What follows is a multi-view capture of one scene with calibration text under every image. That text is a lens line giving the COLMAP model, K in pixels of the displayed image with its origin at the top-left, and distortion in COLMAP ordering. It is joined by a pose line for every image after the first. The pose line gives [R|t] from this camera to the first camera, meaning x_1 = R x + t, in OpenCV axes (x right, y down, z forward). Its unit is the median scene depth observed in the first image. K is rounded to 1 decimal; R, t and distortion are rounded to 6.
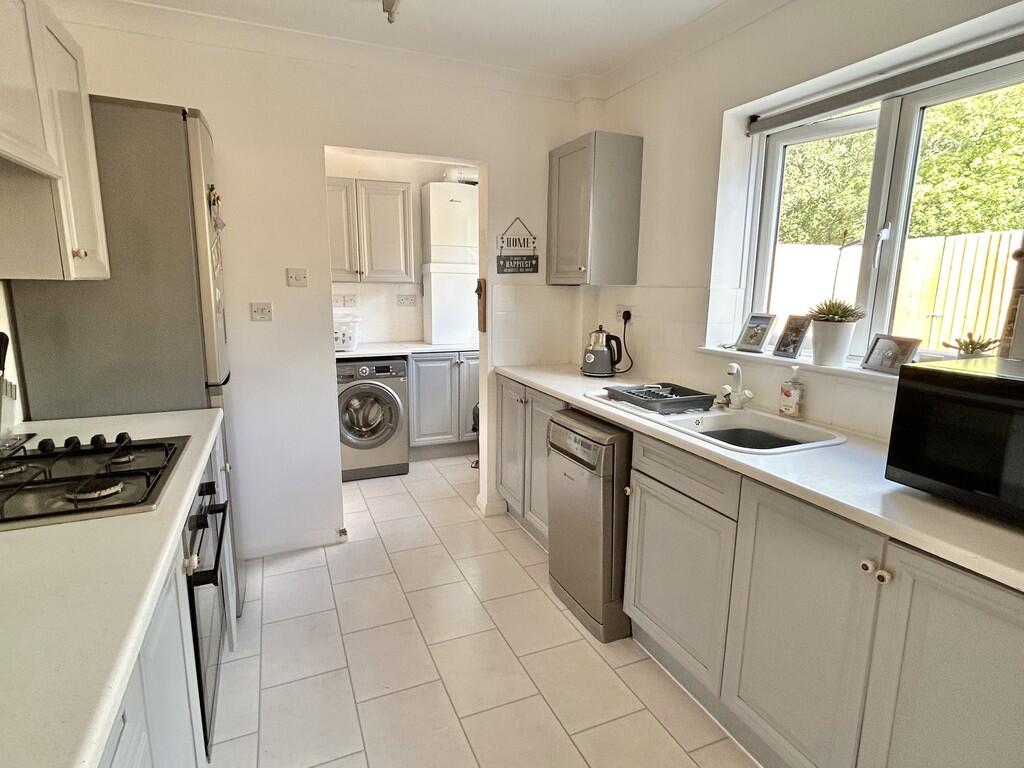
lens RADIAL K [[541.8, 0, 509.8], [0, 541.8, 382.4], [0, 0, 1]] dist [0.002301, 0.000027]
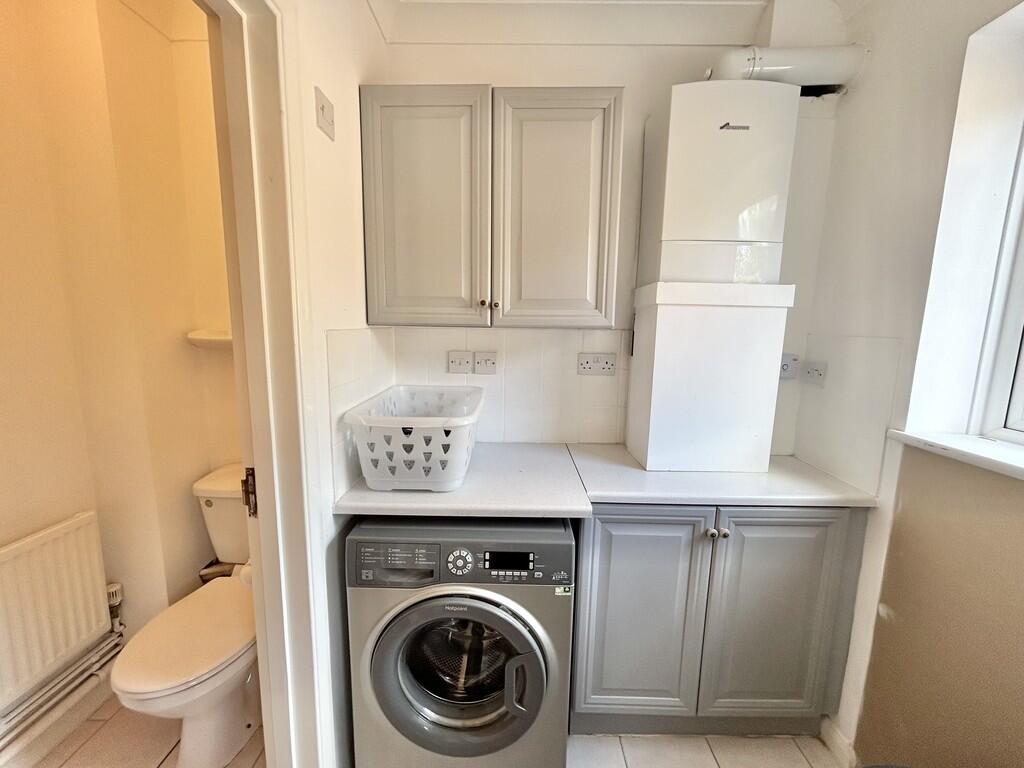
lens RADIAL K [[408.1, 0, 513.3], [0, 408.1, 381.5], [0, 0, 1]] dist [0.003092, 0.000333]
pose [[0.913807, 0.066244, -0.400709, -0.121690], [-0.082468, 0.996320, -0.023358, -0.132910], [0.397687, 0.054390, 0.915908, 0.699284]]
